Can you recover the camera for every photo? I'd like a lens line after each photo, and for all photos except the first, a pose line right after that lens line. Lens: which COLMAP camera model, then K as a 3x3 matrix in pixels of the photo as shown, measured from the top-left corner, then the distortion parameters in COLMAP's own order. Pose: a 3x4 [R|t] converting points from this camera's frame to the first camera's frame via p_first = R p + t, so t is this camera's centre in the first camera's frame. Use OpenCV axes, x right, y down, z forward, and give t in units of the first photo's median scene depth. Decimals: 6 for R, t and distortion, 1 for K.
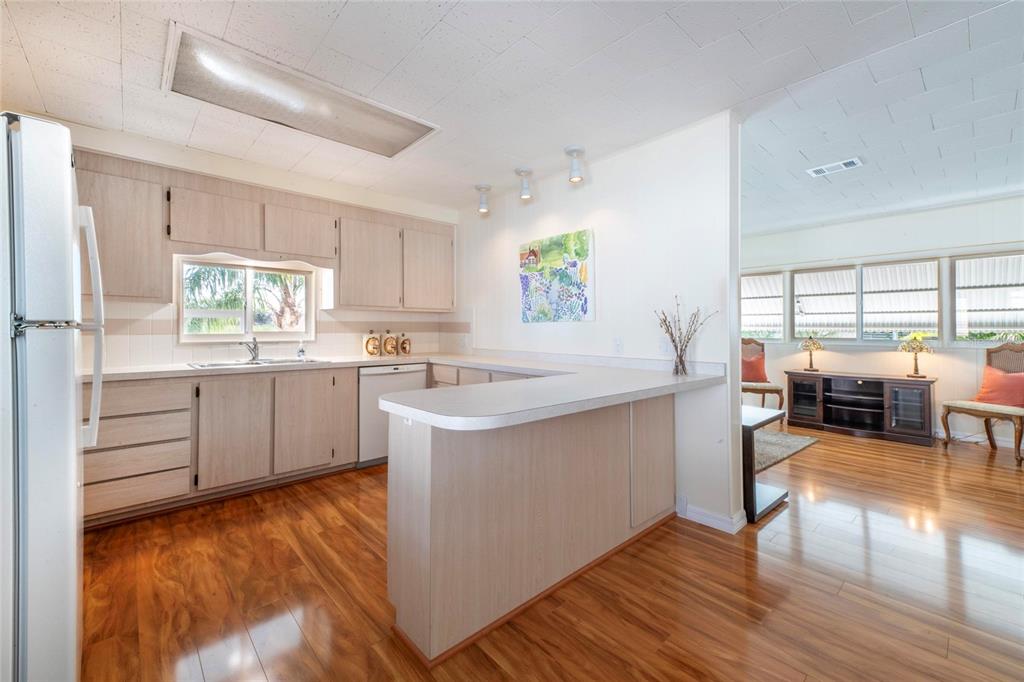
lens RADIAL K [[417.1, 0, 511.3], [0, 417.1, 328.3], [0, 0, 1]] dist [0.001528, 0.000076]
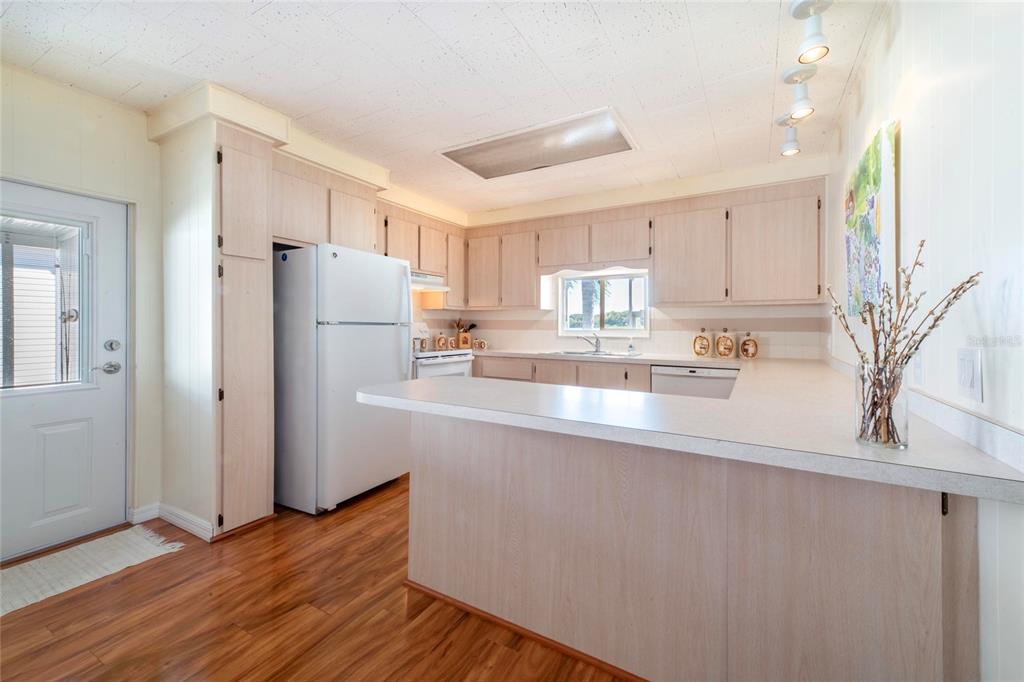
lens RADIAL K [[417.1, 0, 511.3], [0, 417.1, 328.3], [0, 0, 1]] dist [0.001528, 0.000076]
pose [[0.298965, 0.004830, -0.954252, 0.520830], [-0.002251, 0.999988, 0.004356, 0.002292], [0.954261, 0.000846, 0.298972, 0.417380]]
